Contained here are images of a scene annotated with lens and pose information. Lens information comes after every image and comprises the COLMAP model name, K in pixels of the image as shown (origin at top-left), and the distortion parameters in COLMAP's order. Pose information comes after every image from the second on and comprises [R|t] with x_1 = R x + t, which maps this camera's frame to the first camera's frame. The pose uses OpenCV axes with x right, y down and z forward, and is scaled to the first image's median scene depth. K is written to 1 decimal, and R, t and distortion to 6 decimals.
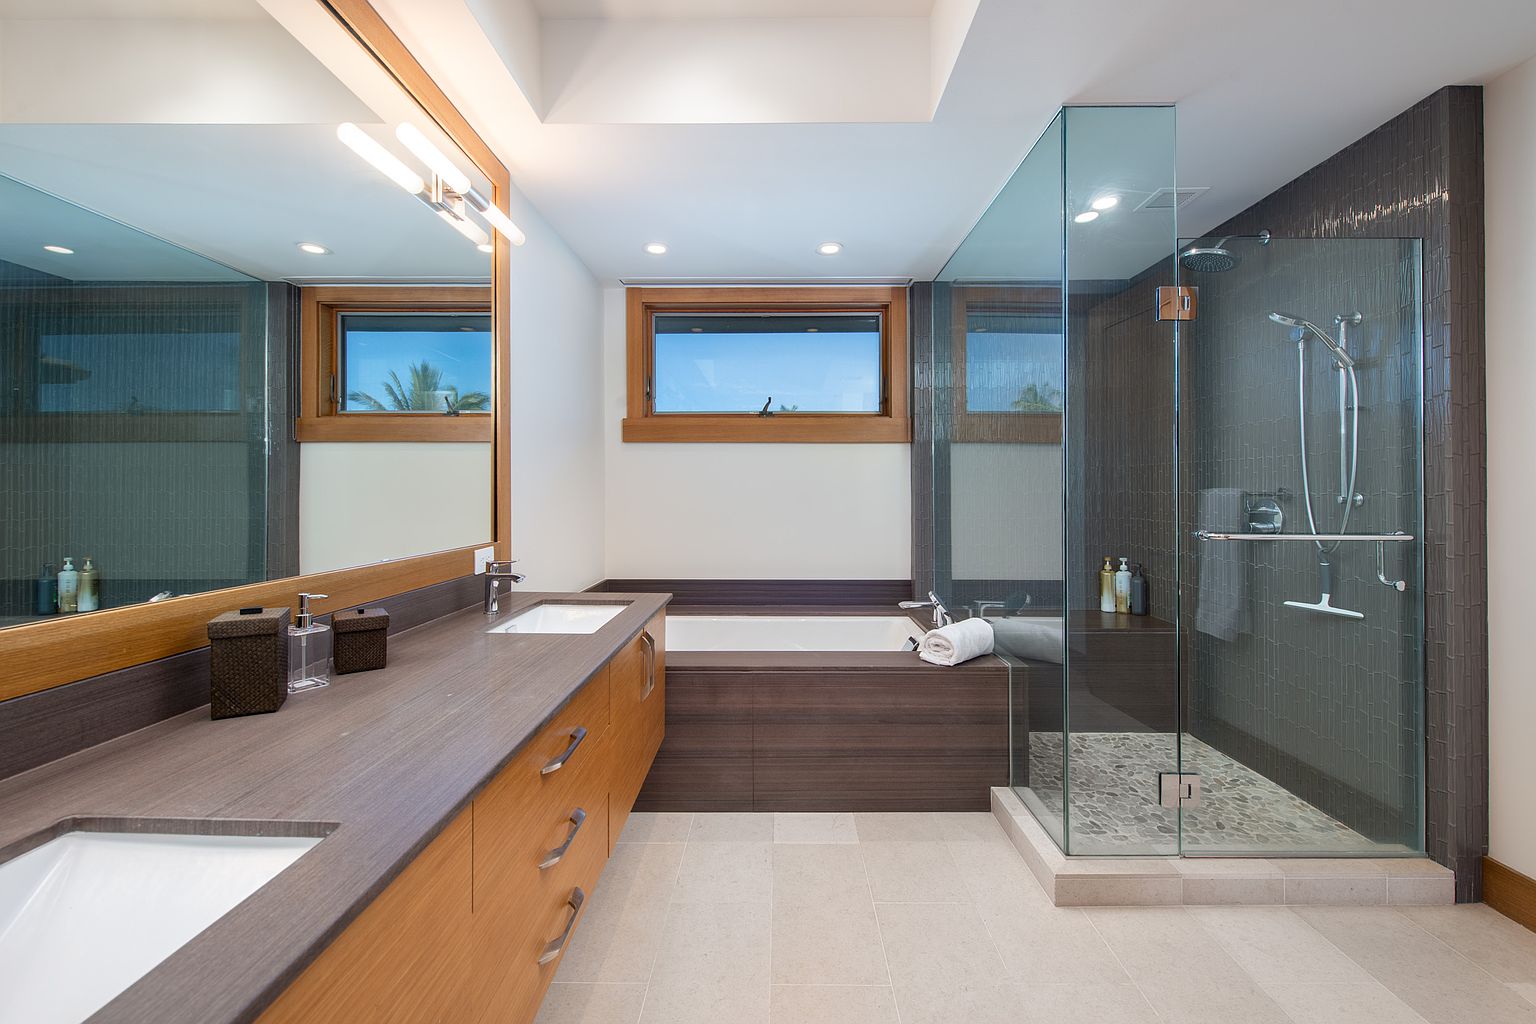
lens RADIAL K [[648.3, 0, 768.0], [0, 648.3, 512.0], [0, 0, 1]] dist [-0.001559, -0.000420]
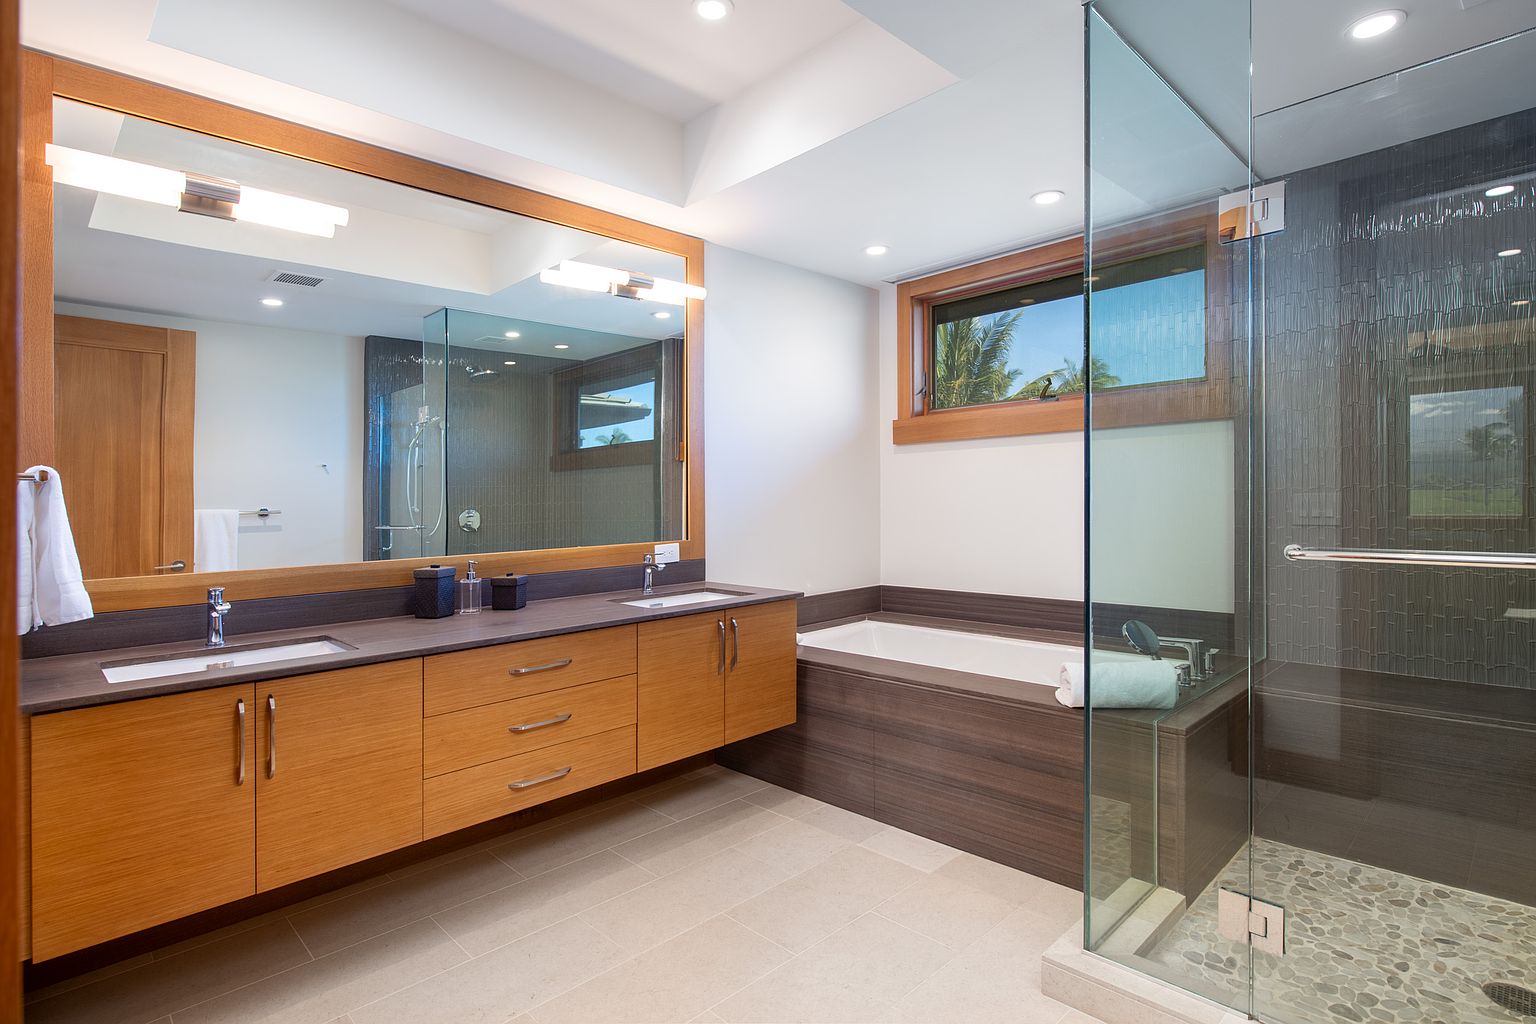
lens RADIAL K [[889.4, 0, 801.5], [0, 889.4, 515.4], [0, 0, 1]] dist [-0.003496, -0.002962]
pose [[0.668665, 0.000677, -0.743564, 0.892138], [-0.000805, 1.000000, 0.000187, -0.002162], [0.743563, 0.000474, 0.668665, 0.008694]]
